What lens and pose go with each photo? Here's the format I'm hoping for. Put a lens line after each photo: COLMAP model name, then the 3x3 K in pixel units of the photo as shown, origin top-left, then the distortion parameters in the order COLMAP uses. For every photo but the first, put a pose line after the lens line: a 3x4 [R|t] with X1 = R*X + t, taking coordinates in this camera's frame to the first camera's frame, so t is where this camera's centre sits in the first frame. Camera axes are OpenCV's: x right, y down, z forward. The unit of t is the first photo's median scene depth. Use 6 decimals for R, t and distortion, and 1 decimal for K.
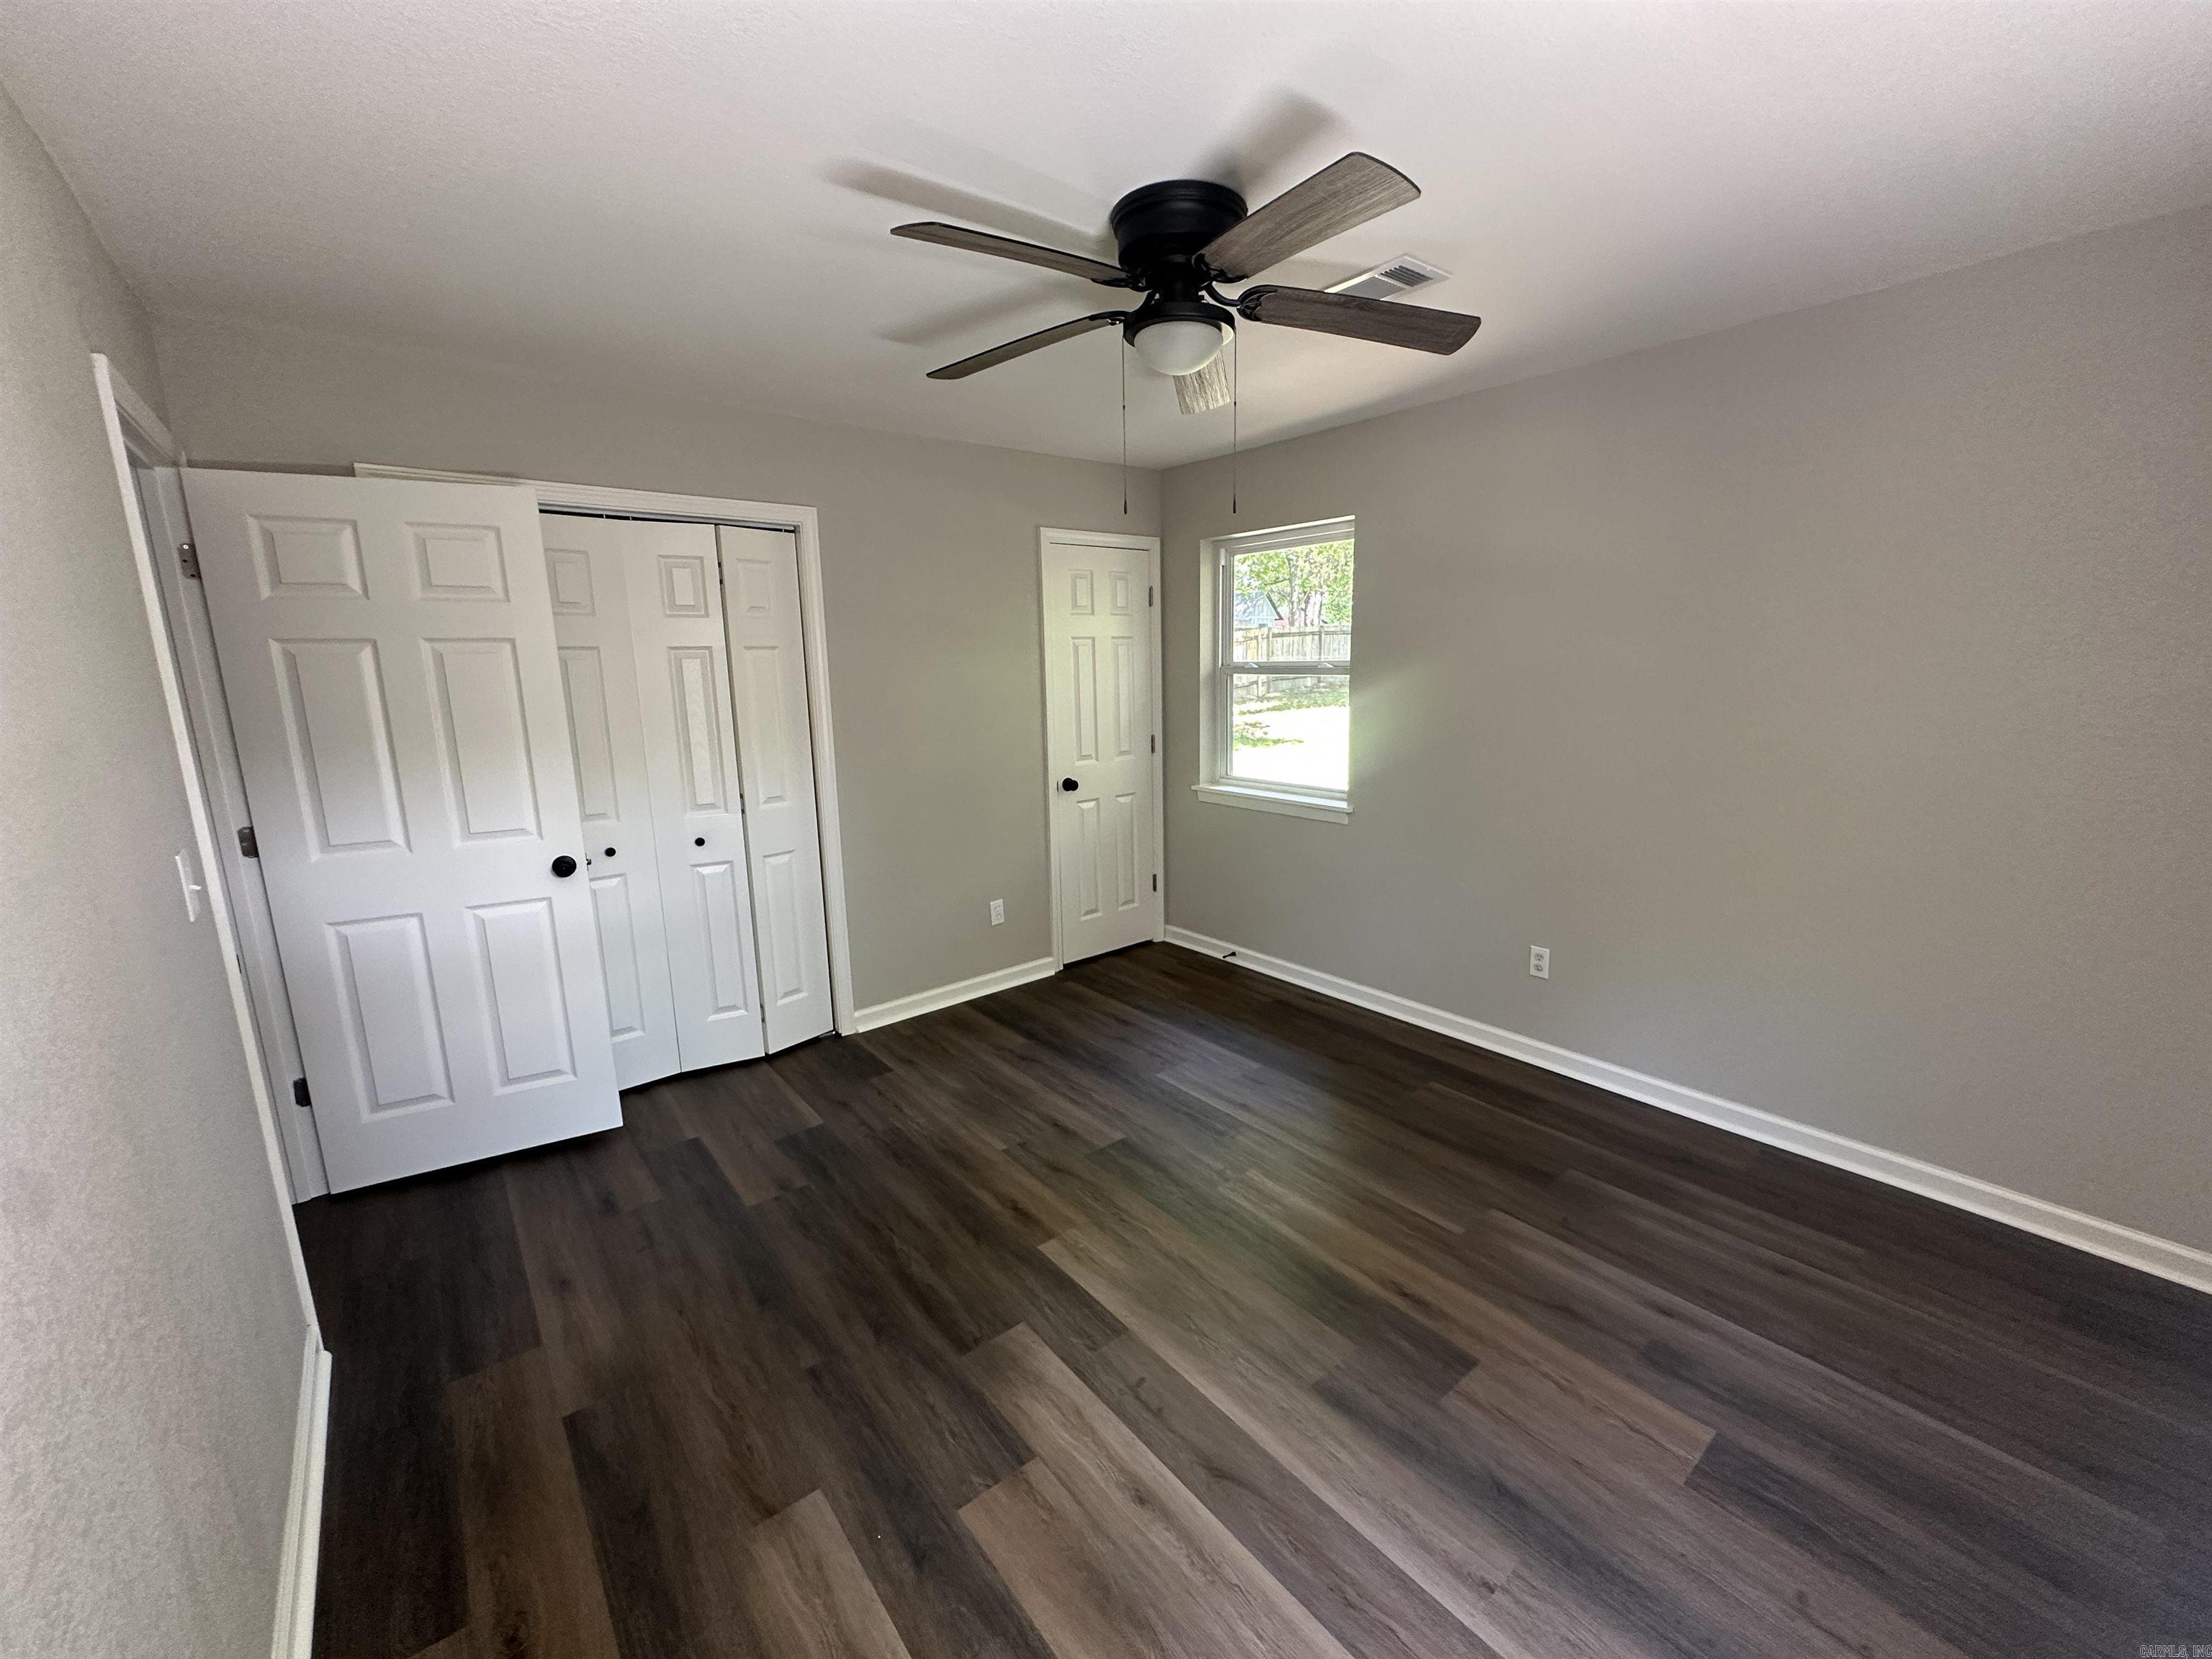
lens RADIAL K [[885.7, 0, 1108.4], [0, 885.7, 828.5], [0, 0, 1]] dist [-0.003426, -0.000131]
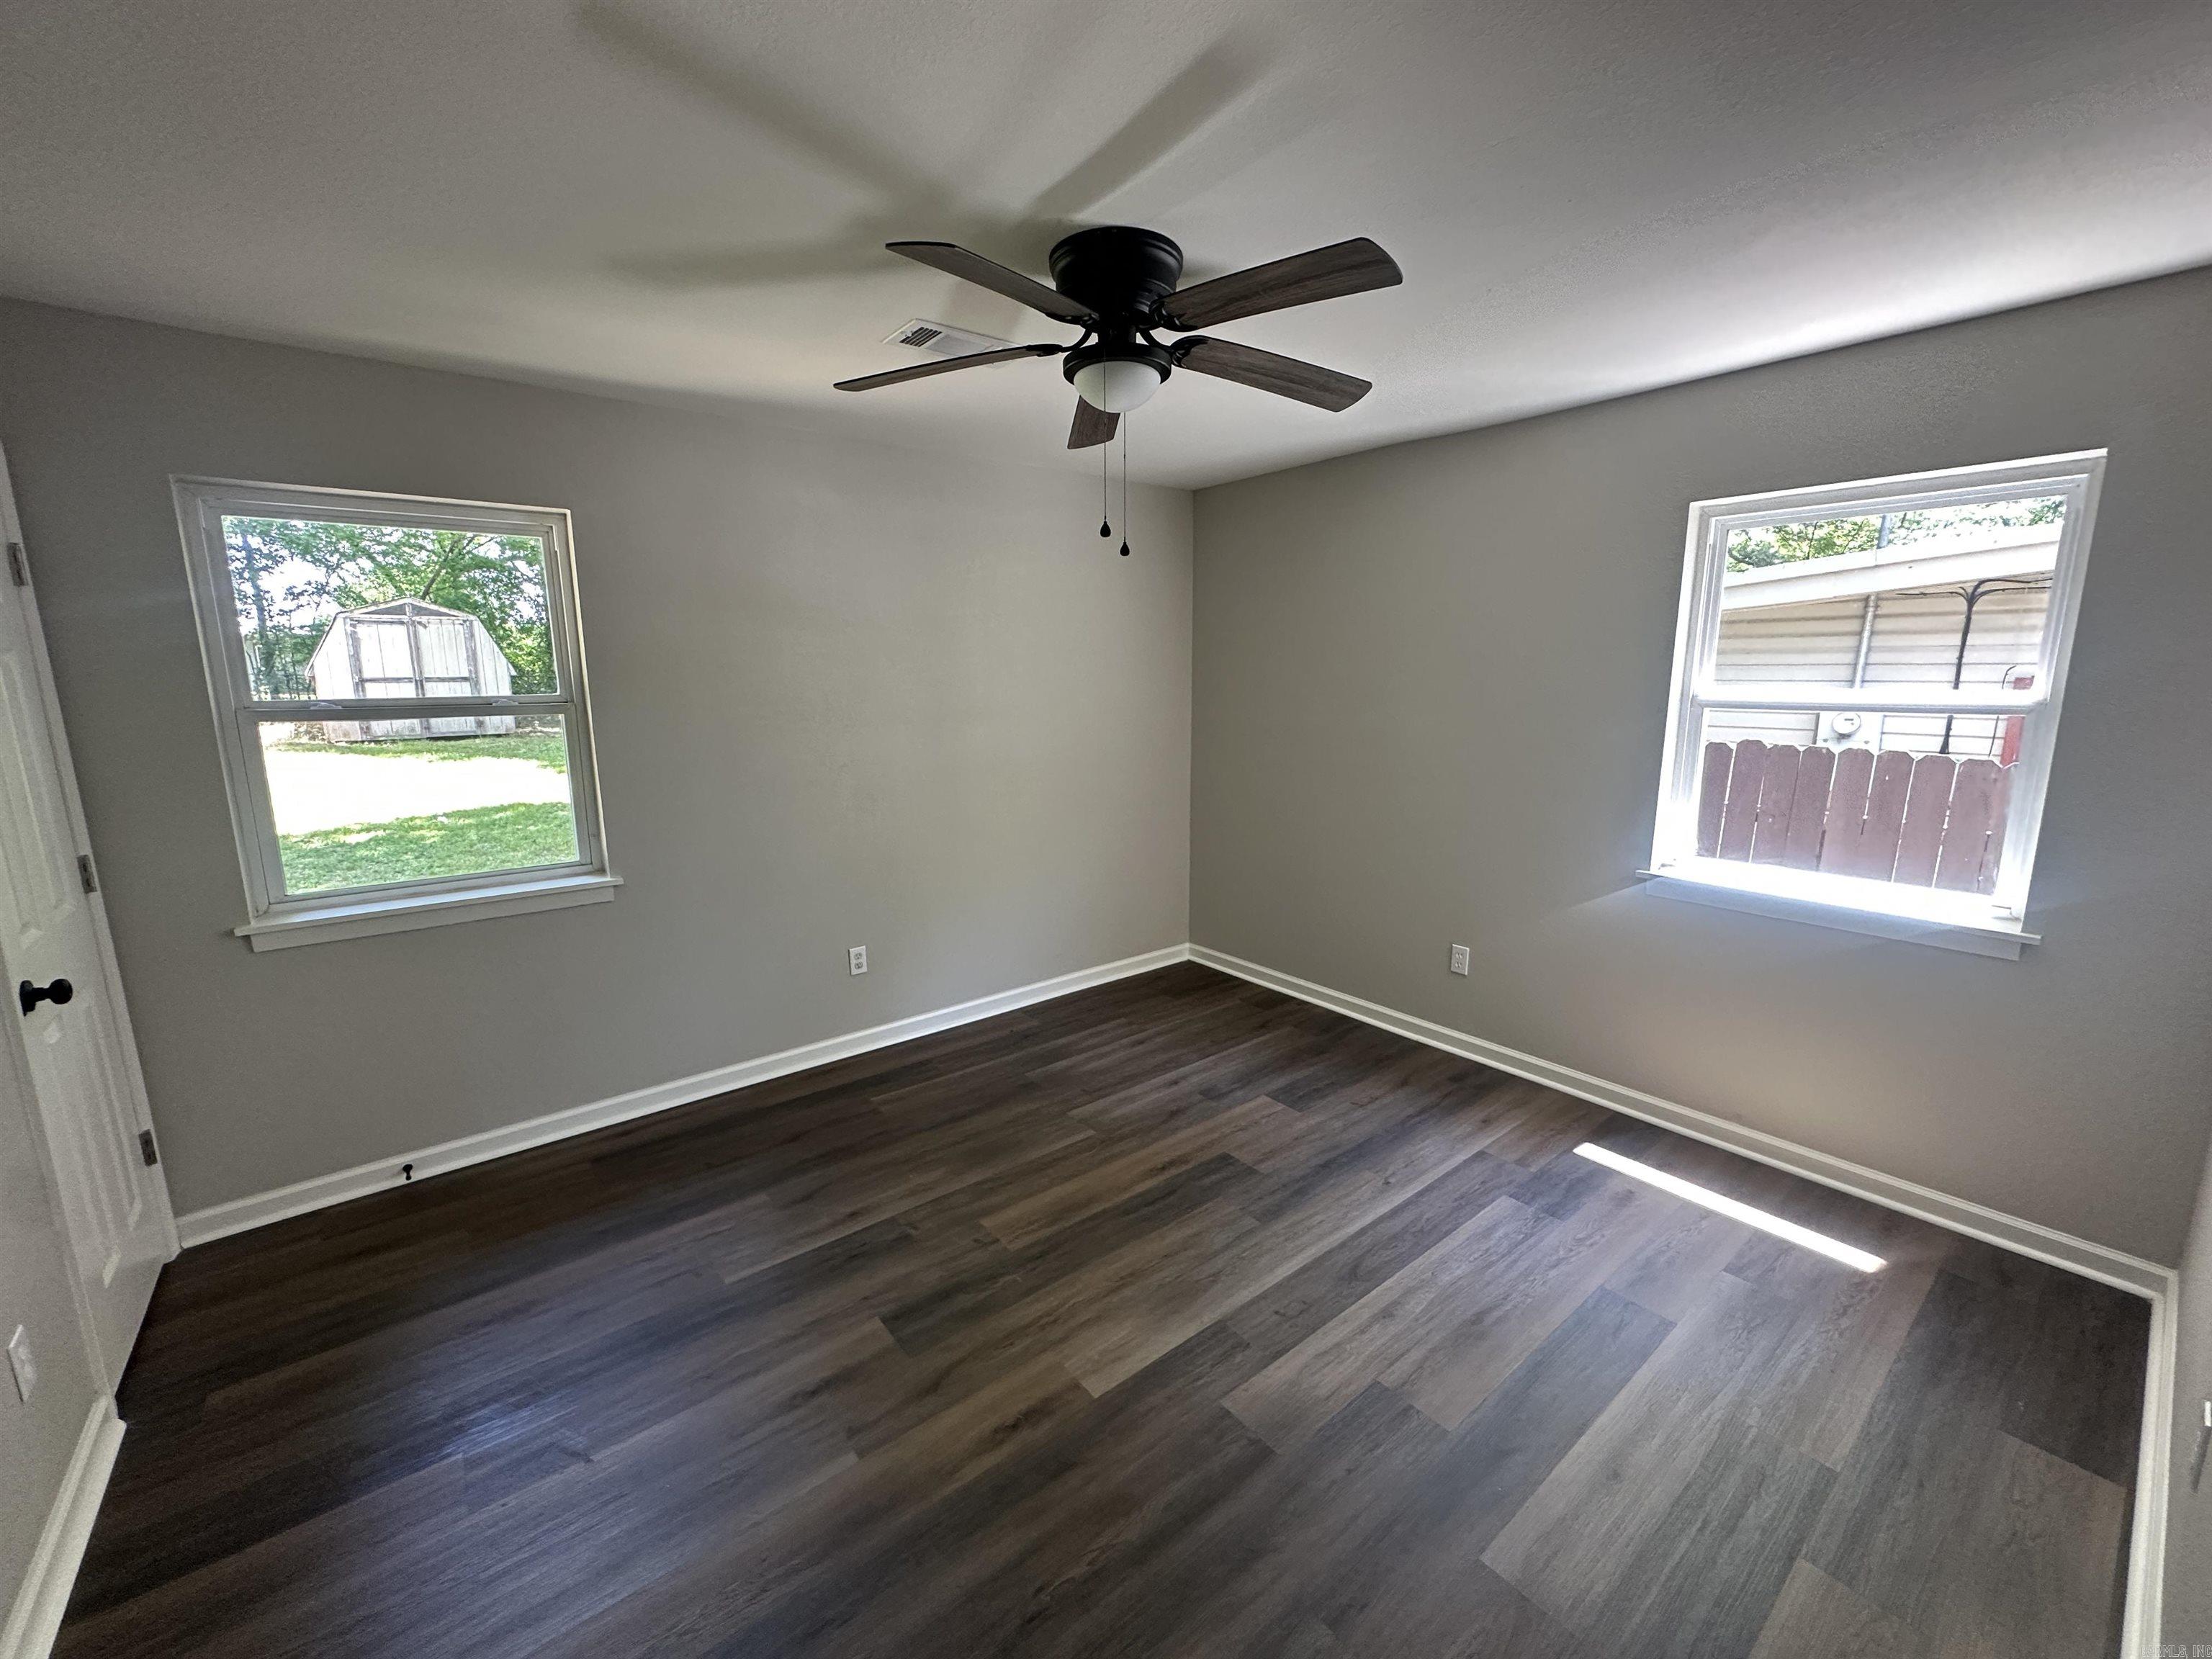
lens RADIAL K [[885.7, 0, 1108.4], [0, 885.7, 828.5], [0, 0, 1]] dist [-0.003426, -0.000131]
pose [[0.004144, -0.157456, 0.987517, -0.859160], [0.196145, 0.968471, 0.153596, -0.174600], [-0.980566, 0.193060, 0.034898, 0.909770]]
